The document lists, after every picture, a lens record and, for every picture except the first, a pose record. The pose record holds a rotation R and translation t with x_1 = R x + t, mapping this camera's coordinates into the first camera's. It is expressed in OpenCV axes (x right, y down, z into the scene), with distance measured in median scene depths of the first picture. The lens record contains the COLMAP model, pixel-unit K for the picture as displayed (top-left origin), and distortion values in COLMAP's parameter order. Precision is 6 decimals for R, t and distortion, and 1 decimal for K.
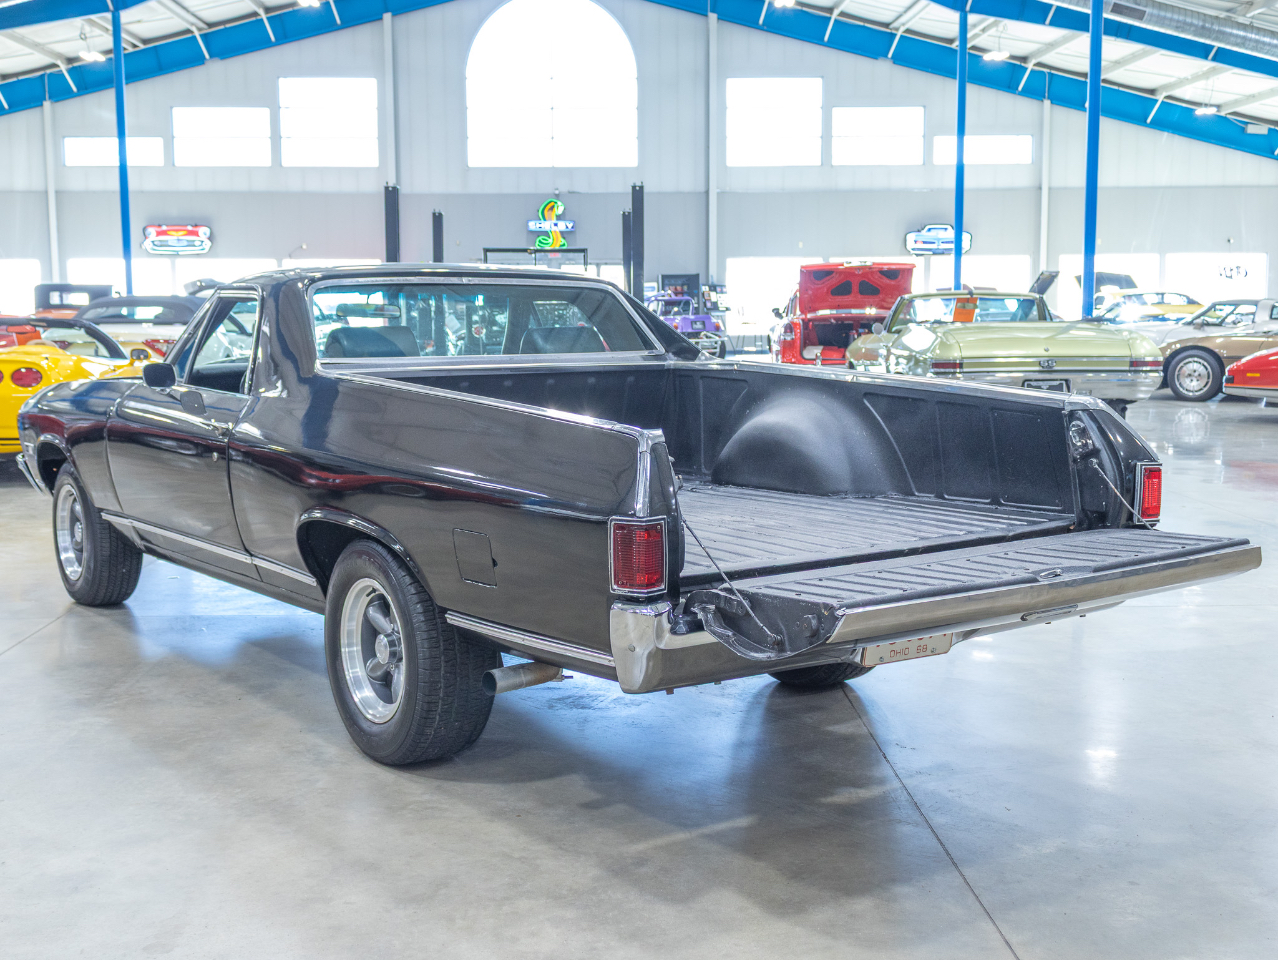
lens RADIAL K [[1628.8, 0, 639.0], [0, 1628.8, 480.0], [0, 0, 1]] dist [0.097552, -0.065116]
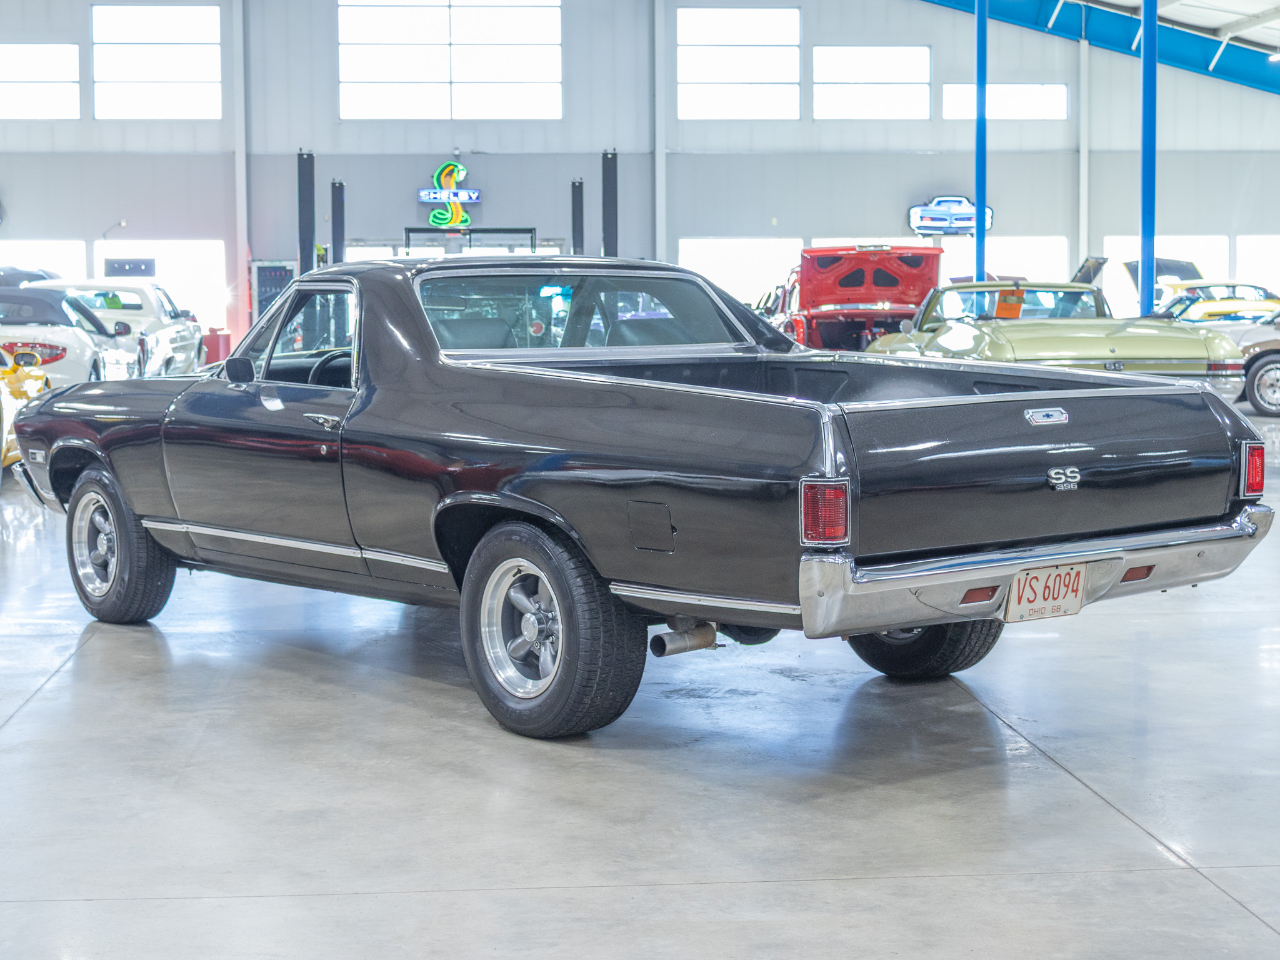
lens RADIAL K [[2342.1, 0, 640.0], [0, 2342.1, 480.0], [0, 0, 1]] dist [0.023109, -0.132181]
pose [[0.998002, -0.005816, 0.062919, -0.053327], [0.007736, 0.999510, -0.030321, 0.016546], [-0.062712, 0.030748, 0.997558, -0.143806]]
